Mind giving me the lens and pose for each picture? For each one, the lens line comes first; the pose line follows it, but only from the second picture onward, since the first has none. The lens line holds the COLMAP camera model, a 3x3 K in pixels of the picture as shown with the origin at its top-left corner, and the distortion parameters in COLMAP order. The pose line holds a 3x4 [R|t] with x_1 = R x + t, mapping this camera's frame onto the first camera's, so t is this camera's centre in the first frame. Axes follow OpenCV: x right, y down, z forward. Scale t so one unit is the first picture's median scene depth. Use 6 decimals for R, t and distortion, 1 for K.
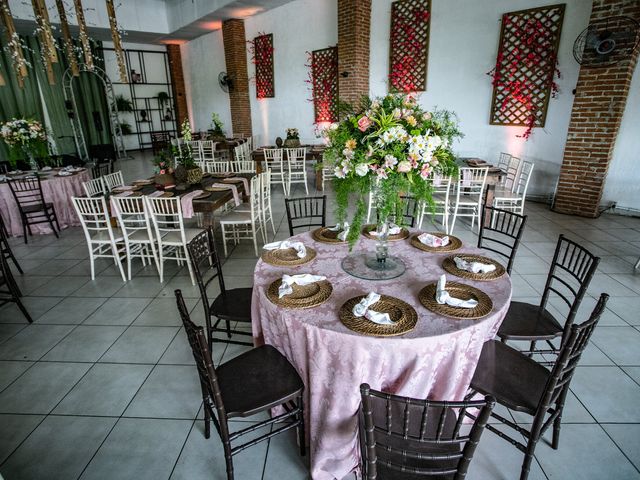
lens RADIAL K [[358.0, 0, 320.0], [0, 358.0, 240.0], [0, 0, 1]] dist [-0.027171, 0.000878]
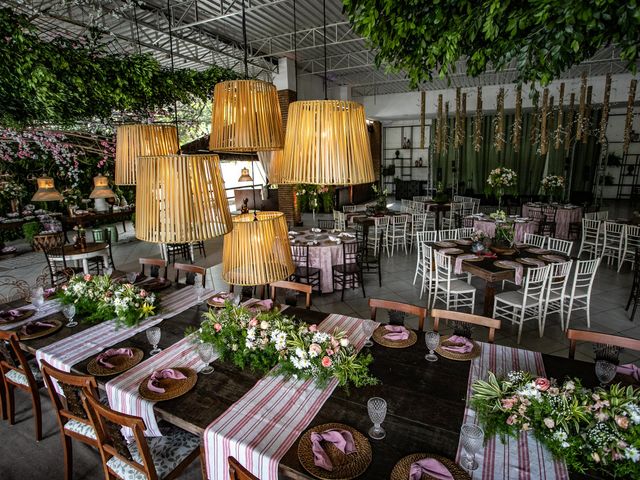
lens RADIAL K [[358.0, 0, 320.0], [0, 358.0, 240.0], [0, 0, 1]] dist [-0.027171, 0.000878]
pose [[0.415086, 0.210139, -0.885181, 0.117026], [-0.310879, 0.947155, 0.079072, 0.072891], [0.855019, 0.242362, 0.458479, -0.285647]]
